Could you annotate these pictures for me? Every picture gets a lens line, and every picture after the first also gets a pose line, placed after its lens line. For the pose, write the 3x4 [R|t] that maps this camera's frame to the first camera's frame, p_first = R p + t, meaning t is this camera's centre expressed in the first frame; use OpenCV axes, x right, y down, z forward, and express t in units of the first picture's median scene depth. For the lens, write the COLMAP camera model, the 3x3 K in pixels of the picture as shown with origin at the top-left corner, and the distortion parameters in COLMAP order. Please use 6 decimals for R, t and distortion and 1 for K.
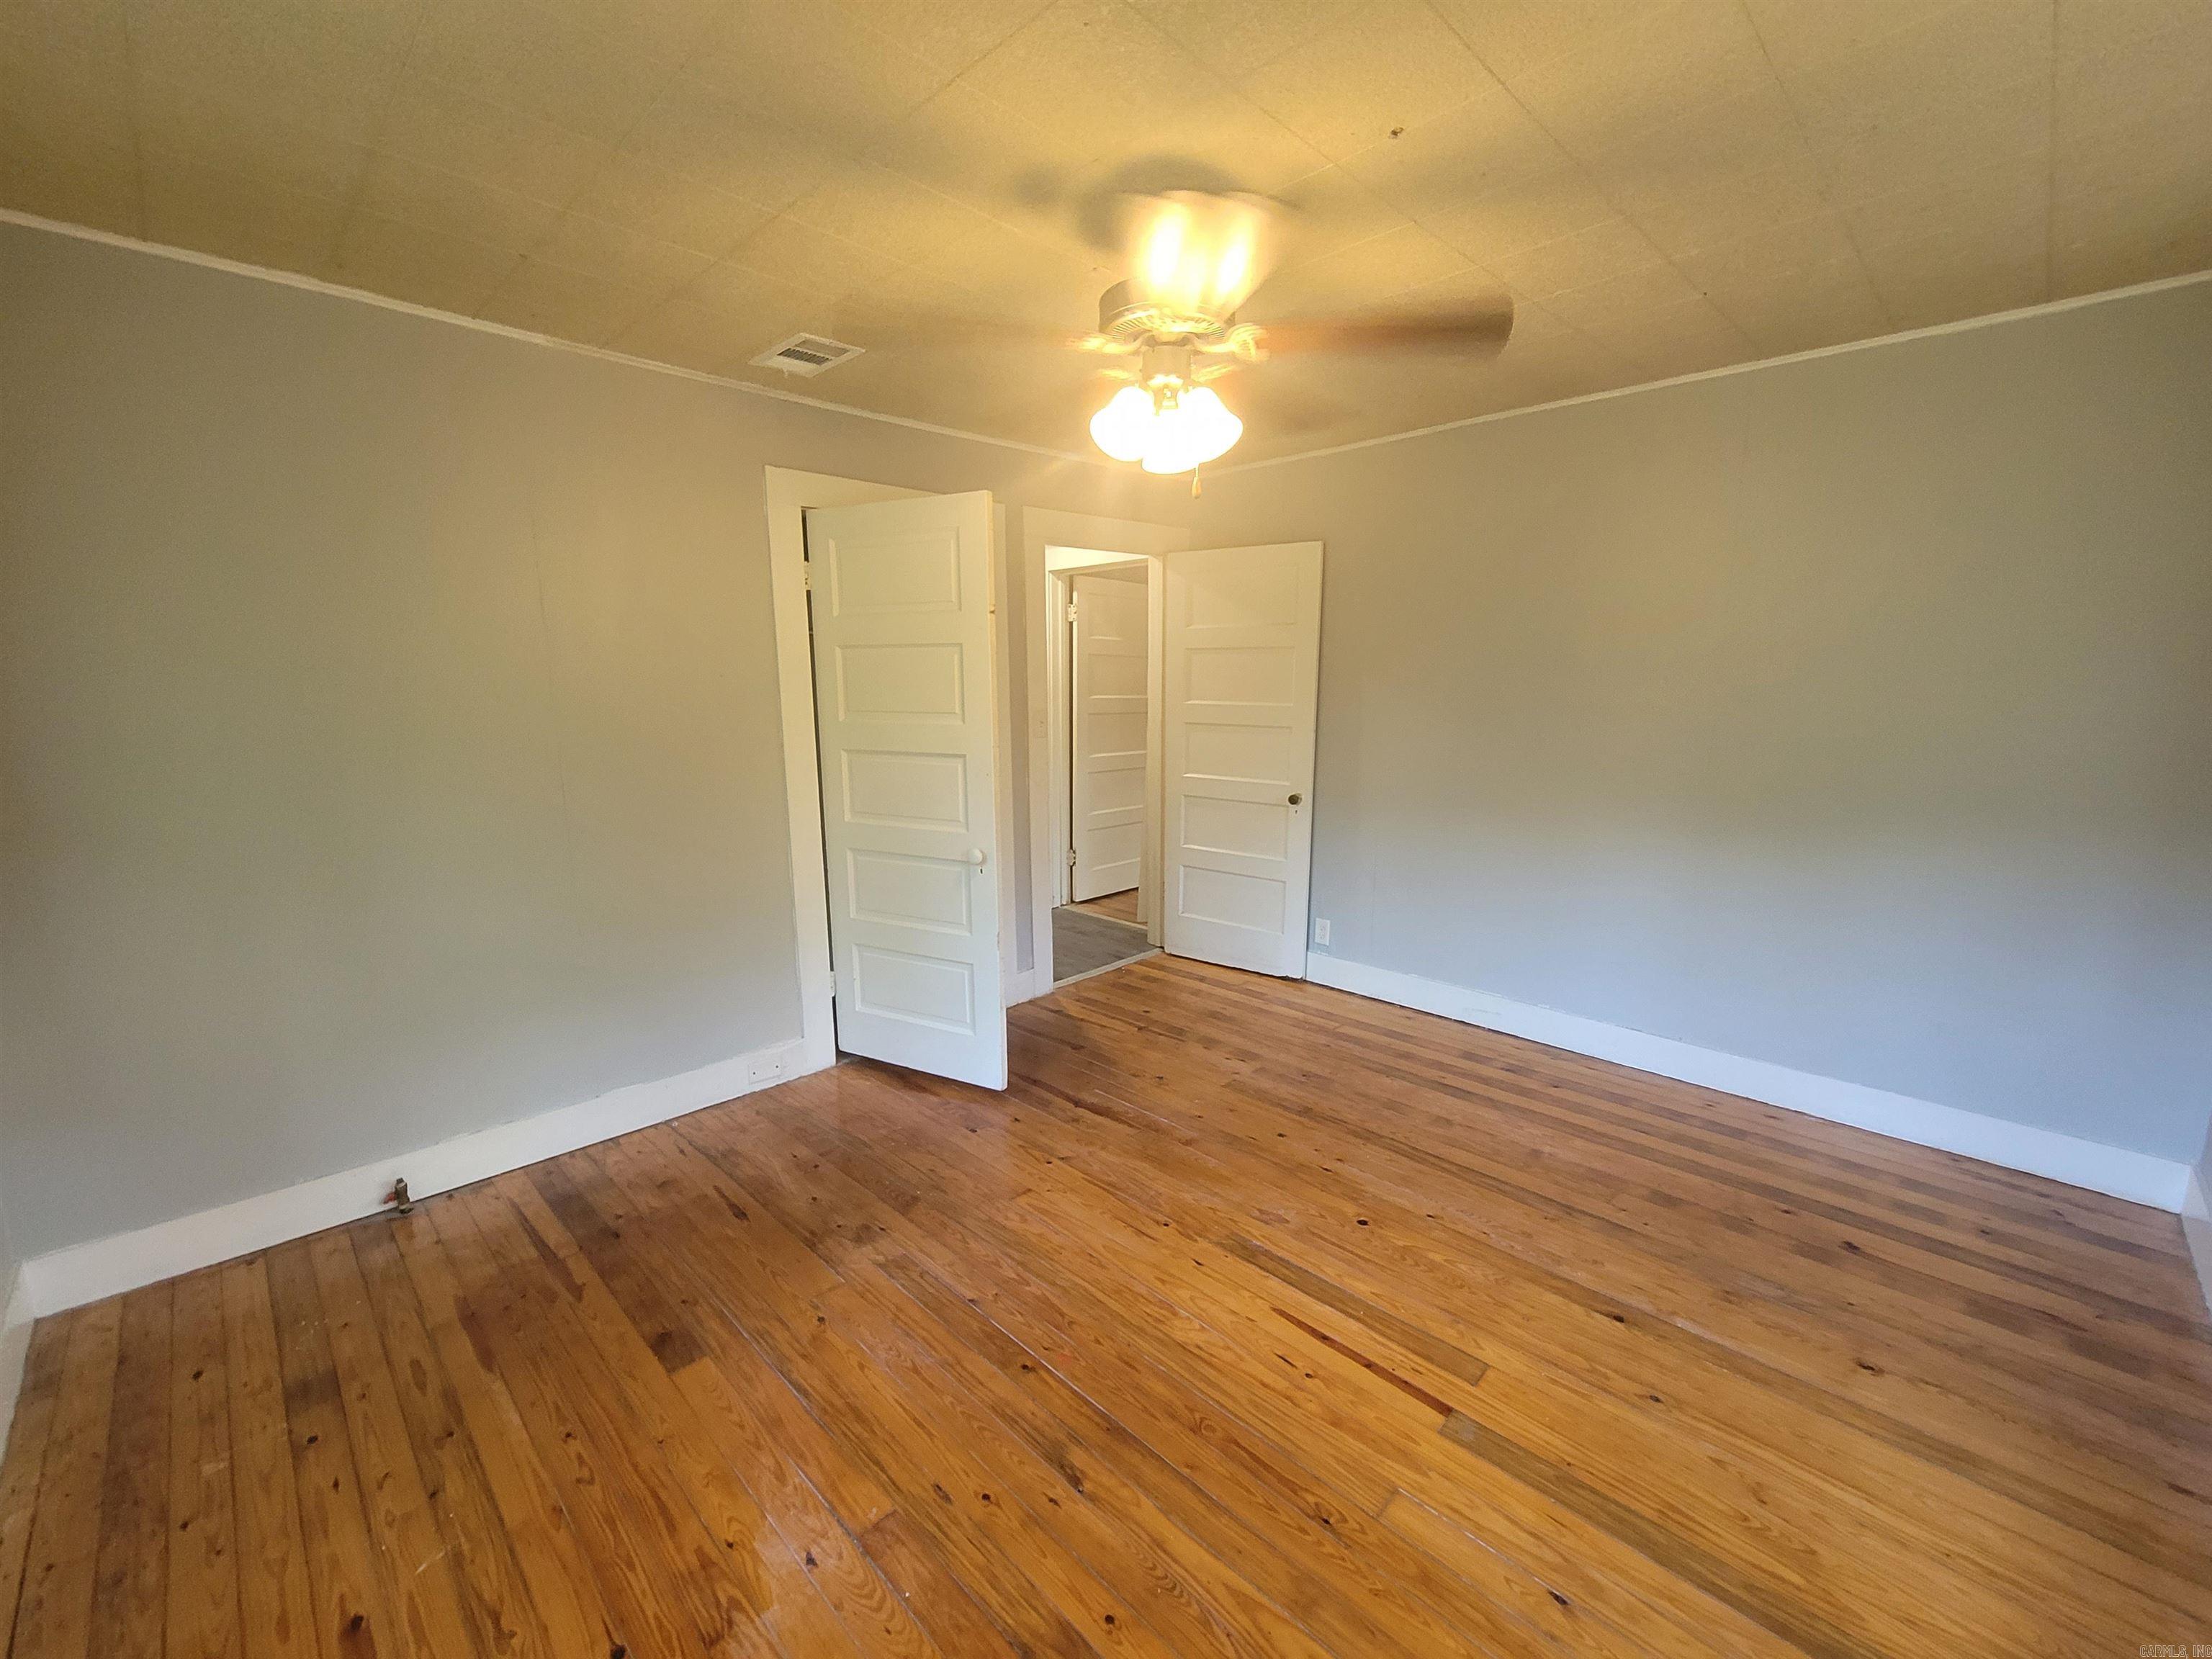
lens RADIAL K [[904.6, 0, 1119.1], [0, 904.6, 835.5], [0, 0, 1]] dist [0.012562, -0.005942]
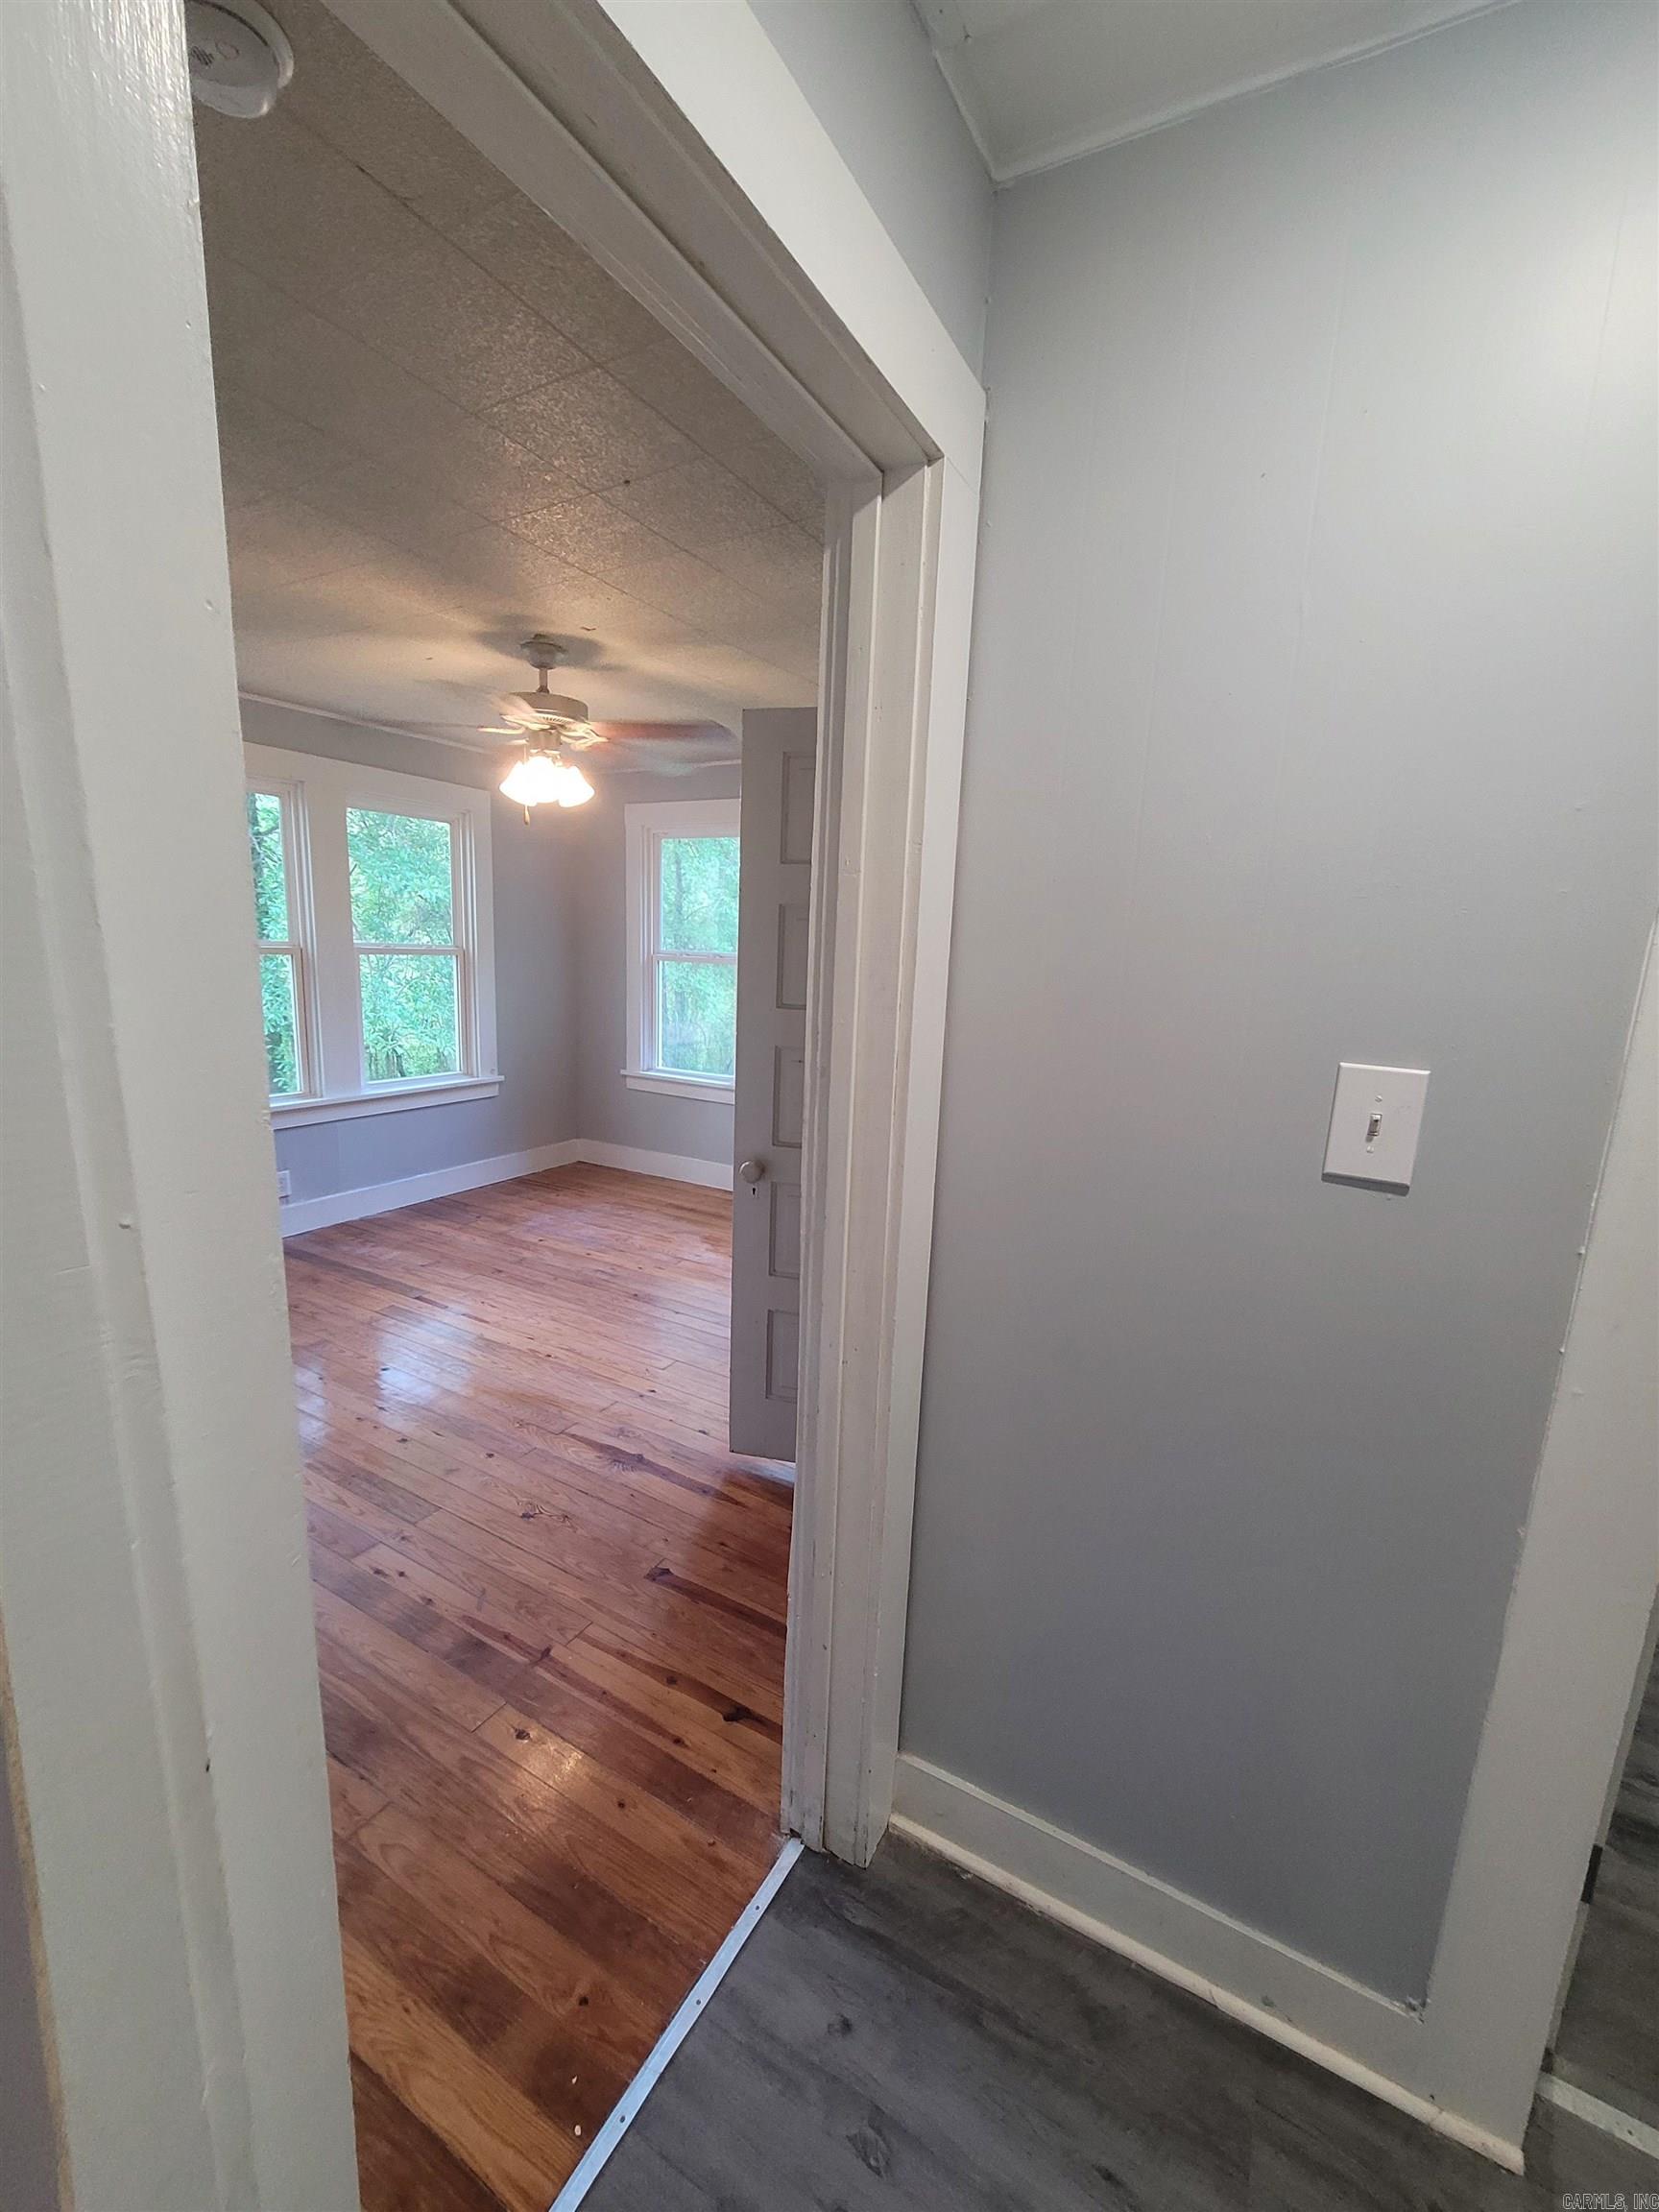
lens RADIAL K [[903.4, 0, 812.7], [0, 903.4, 1108.0], [0, 0, 1]] dist [-0.002819, -0.000178]
pose [[-0.968190, 0.012361, -0.249910, 0.004227], [-0.075386, 0.937959, 0.338452, -0.368190], [0.238589, 0.346526, -0.907191, 2.109103]]
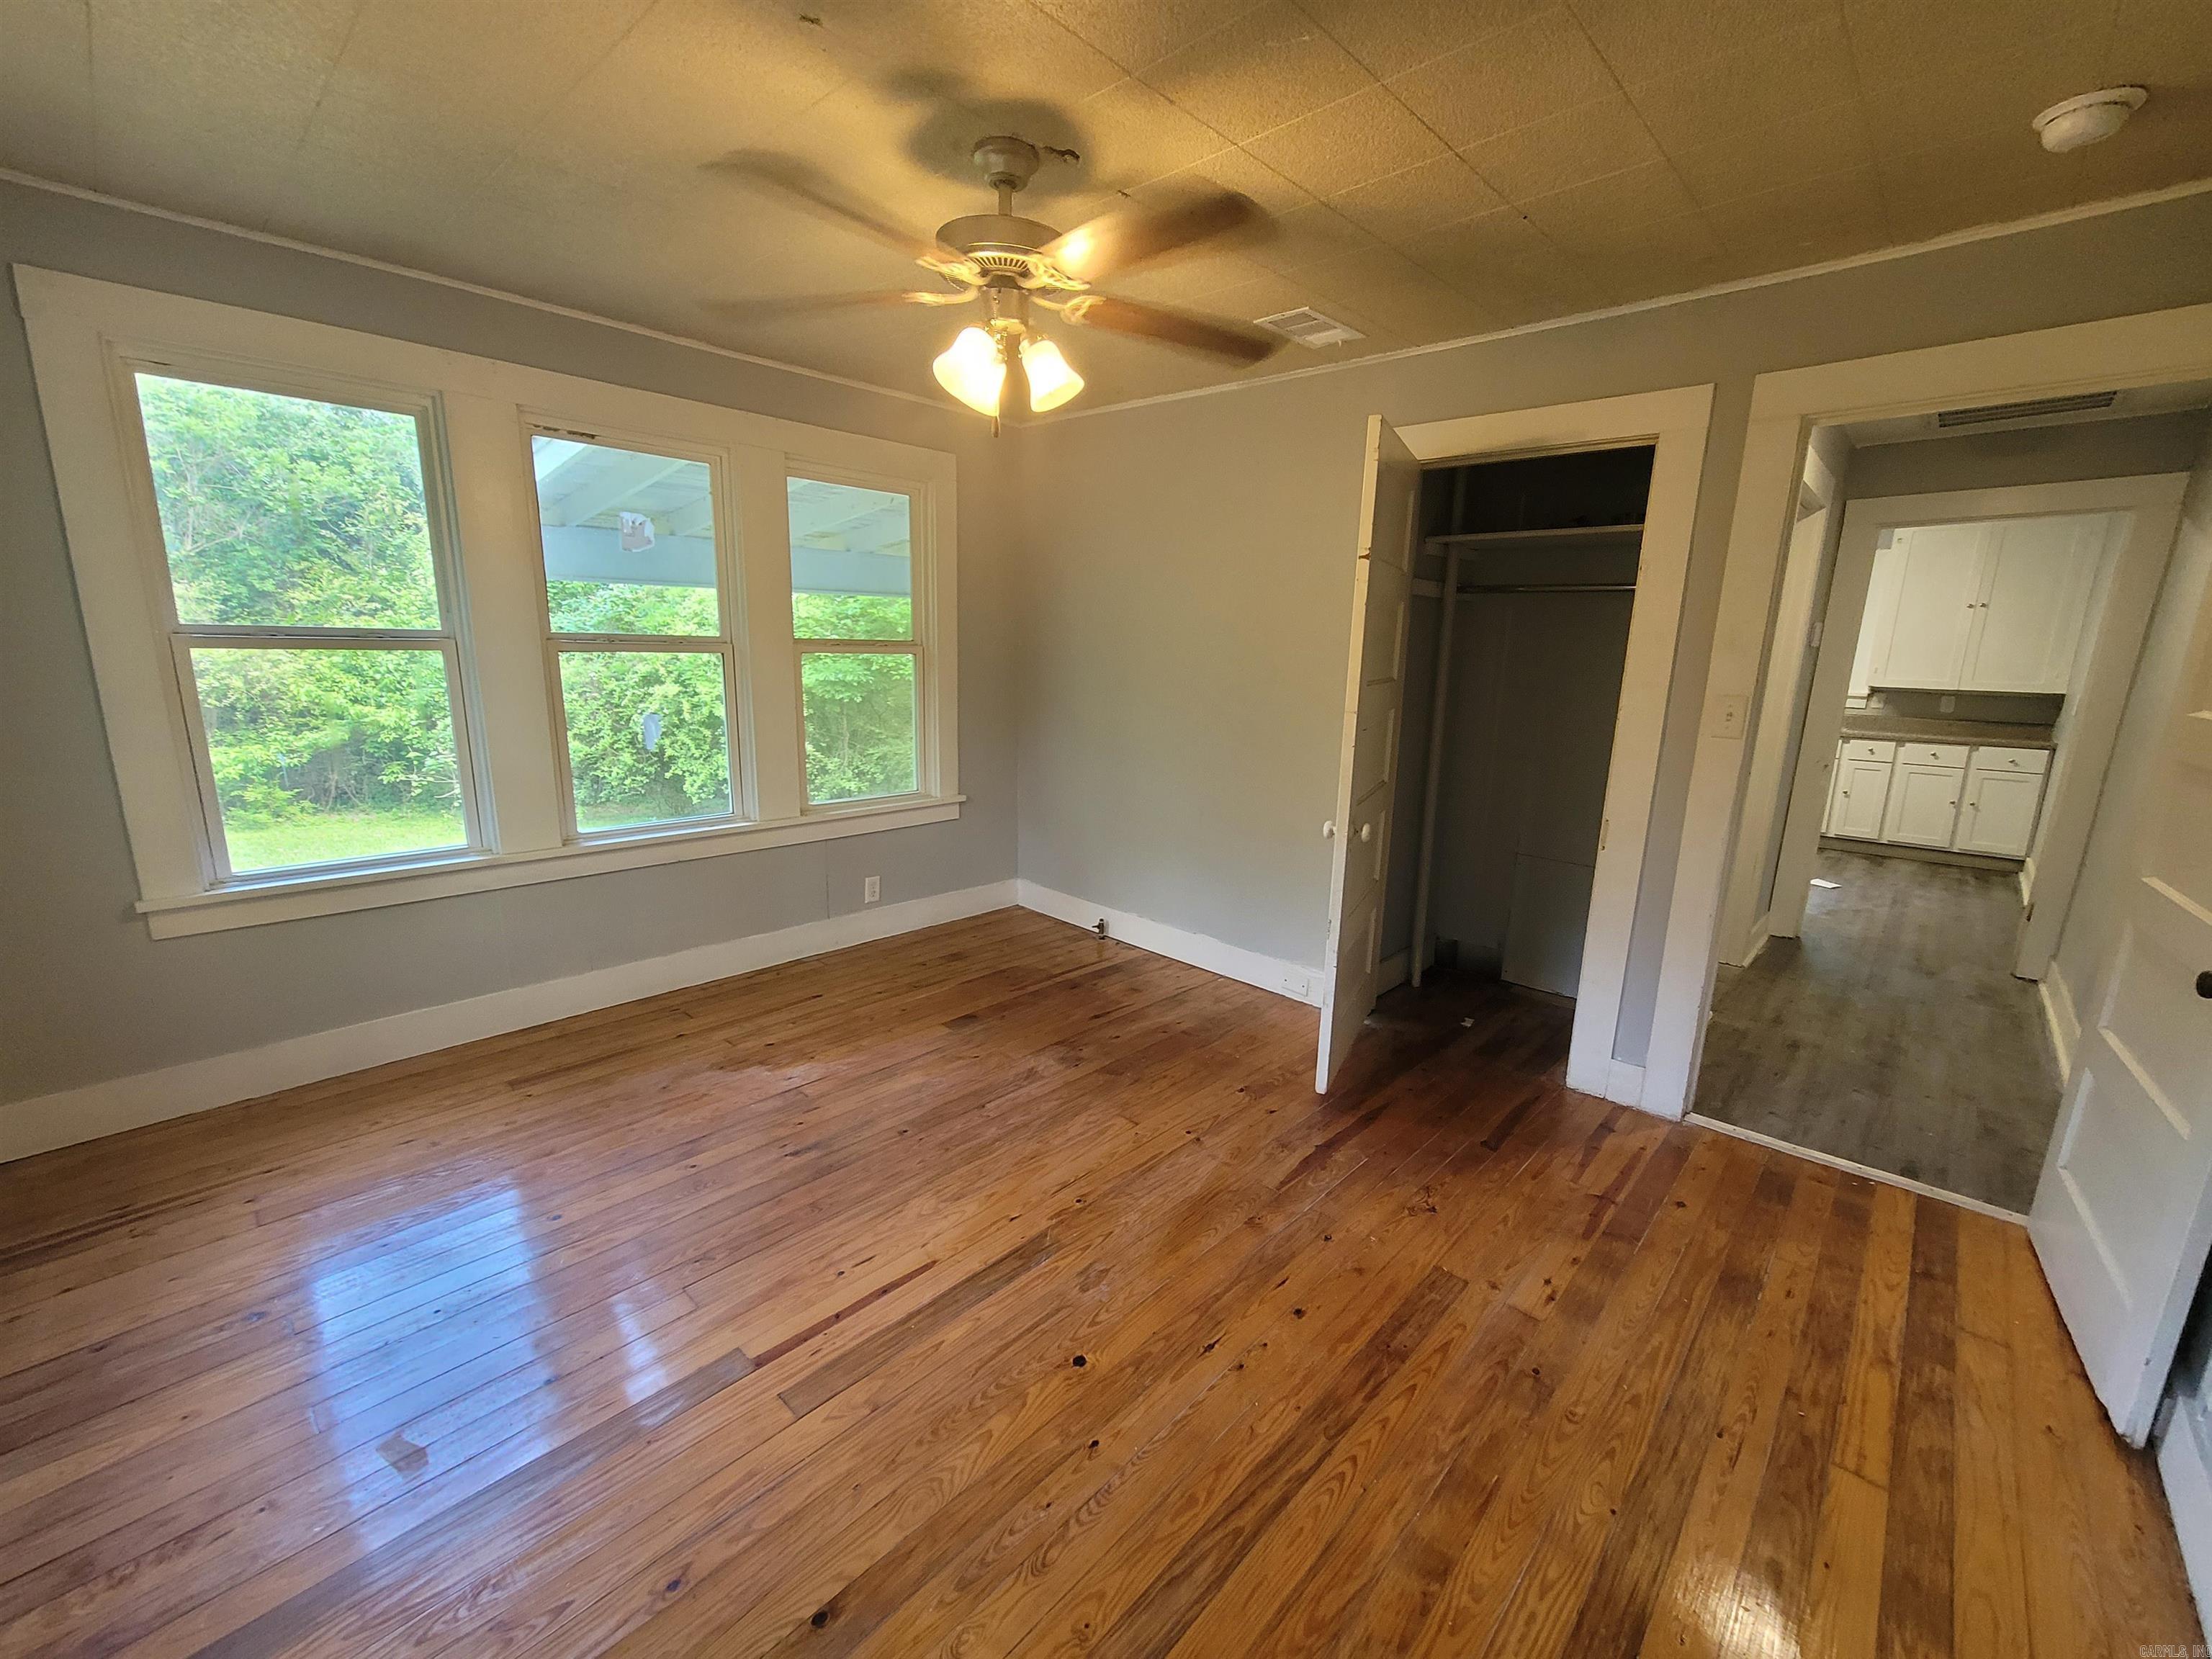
lens RADIAL K [[904.6, 0, 1119.1], [0, 904.6, 835.5], [0, 0, 1]] dist [0.012562, -0.005942]
pose [[0.032075, 0.215904, -0.975888, 0.889841], [-0.196617, 0.958674, 0.205634, -0.144847], [0.979956, 0.185281, 0.073200, 0.883213]]
